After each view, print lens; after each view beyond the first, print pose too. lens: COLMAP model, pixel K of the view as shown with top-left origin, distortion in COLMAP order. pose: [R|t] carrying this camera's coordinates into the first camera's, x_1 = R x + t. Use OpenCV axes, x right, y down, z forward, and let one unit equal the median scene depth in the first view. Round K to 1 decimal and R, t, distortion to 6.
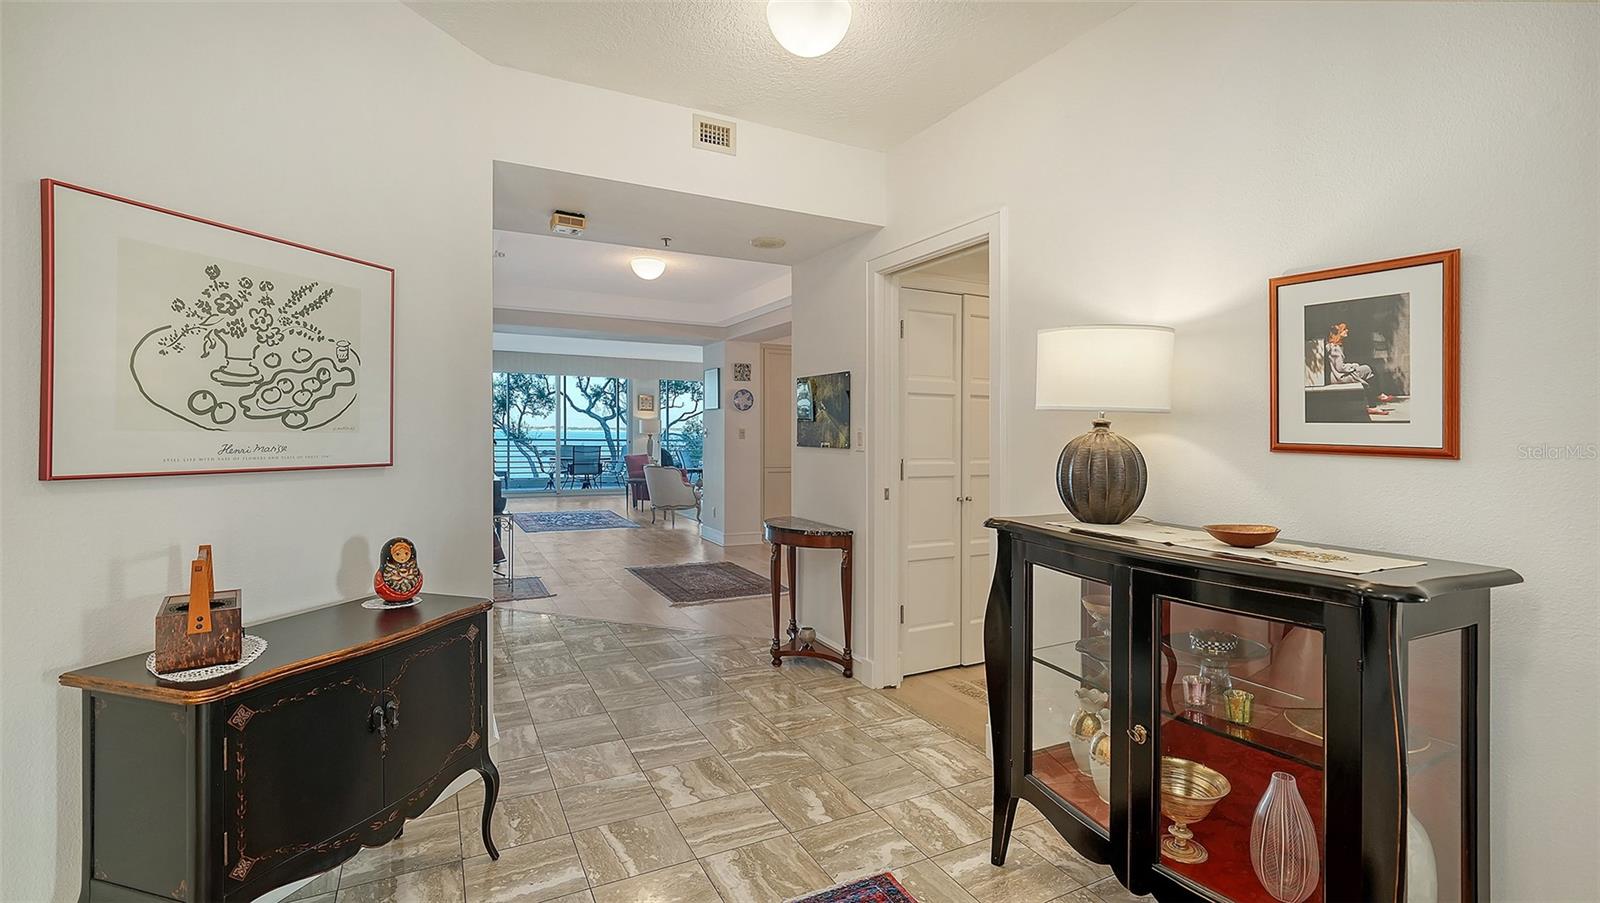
lens RADIAL K [[696.3, 0, 798.3], [0, 696.3, 452.3], [0, 0, 1]] dist [0.001456, -0.000024]
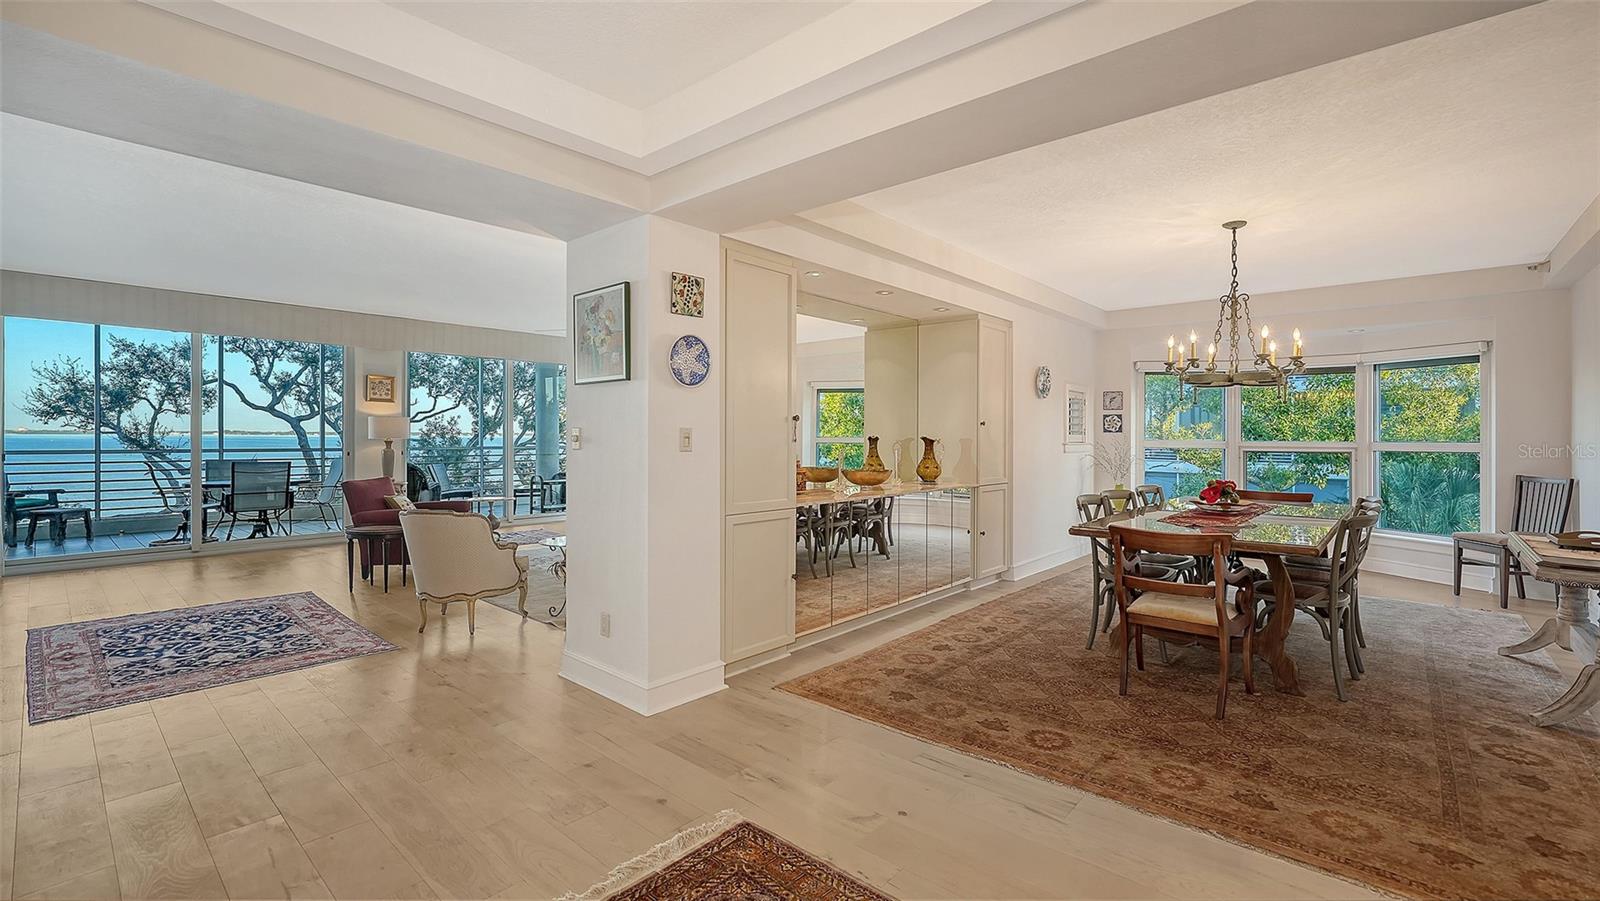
lens RADIAL K [[668.4, 0, 792.9], [0, 668.4, 445.1], [0, 0, 1]] dist [-0.004424, 0.001500]
pose [[0.933445, -0.011105, 0.358548, -0.044316], [0.015976, 0.999816, -0.010627, -0.004903], [-0.358364, 0.015648, 0.933451, 0.159734]]
